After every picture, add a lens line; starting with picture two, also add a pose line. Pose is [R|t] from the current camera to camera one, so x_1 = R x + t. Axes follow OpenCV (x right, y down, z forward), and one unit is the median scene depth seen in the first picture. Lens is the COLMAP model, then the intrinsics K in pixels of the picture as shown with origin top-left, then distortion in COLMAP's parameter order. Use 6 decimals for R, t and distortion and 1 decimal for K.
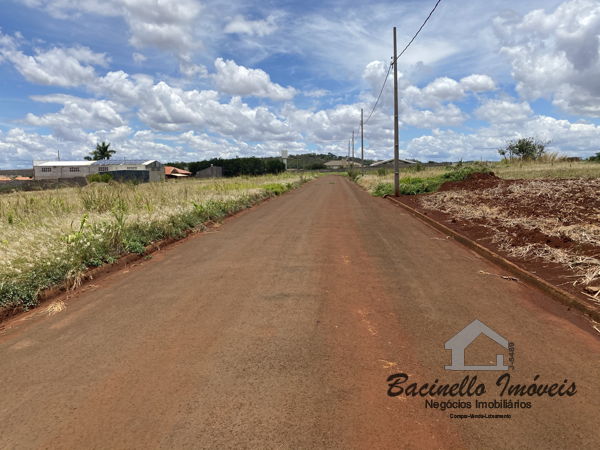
lens RADIAL K [[469.0, 0, 297.2], [0, 469.0, 208.1], [0, 0, 1]] dist [0.005218, -0.002265]
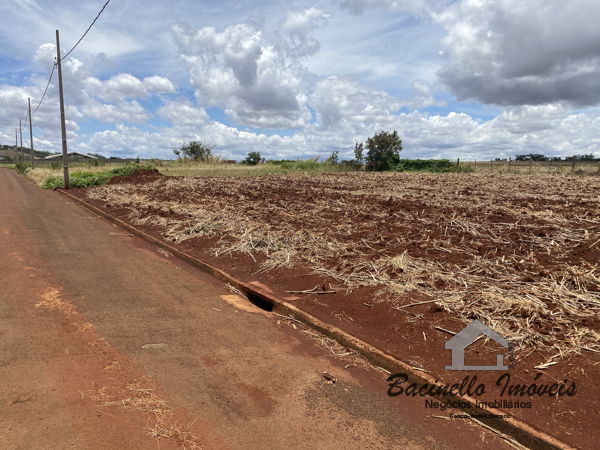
lens RADIAL K [[469.0, 0, 297.2], [0, 469.0, 208.1], [0, 0, 1]] dist [0.005218, -0.002265]
pose [[0.799037, -0.011225, 0.601178, -0.009875], [0.007487, 0.999934, 0.008720, 0.014304], [-0.601236, -0.002467, 0.799068, -0.168124]]
